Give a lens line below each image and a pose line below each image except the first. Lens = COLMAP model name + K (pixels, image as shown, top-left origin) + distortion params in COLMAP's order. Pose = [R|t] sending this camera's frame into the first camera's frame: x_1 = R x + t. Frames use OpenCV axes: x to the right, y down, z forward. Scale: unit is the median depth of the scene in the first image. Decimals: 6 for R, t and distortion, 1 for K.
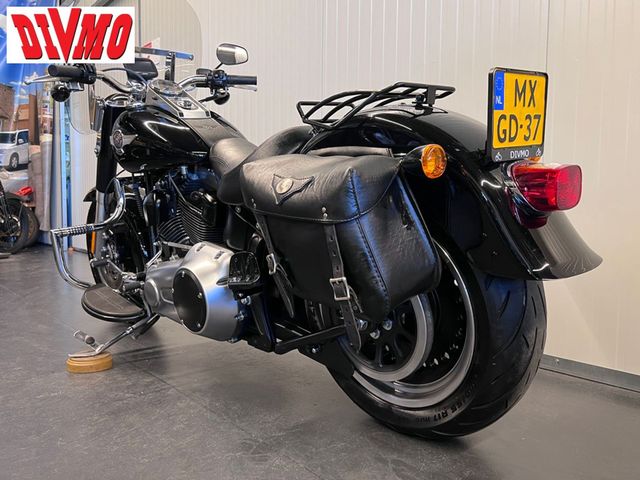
lens RADIAL K [[532.1, 0, 318.3], [0, 532.1, 240.0], [0, 0, 1]] dist [0.077933, -0.085975]
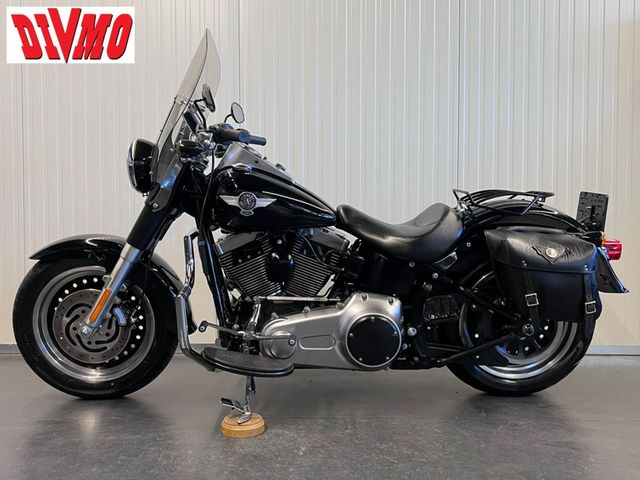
lens RADIAL K [[581.4, 0, 320.9], [0, 581.4, 241.4], [0, 0, 1]] dist [0.073555, 0.000000]
pose [[0.652839, -0.025862, 0.757056, -1.437937], [0.054172, 0.998452, -0.012607, -0.112041], [-0.755558, 0.049242, 0.653229, 0.224028]]
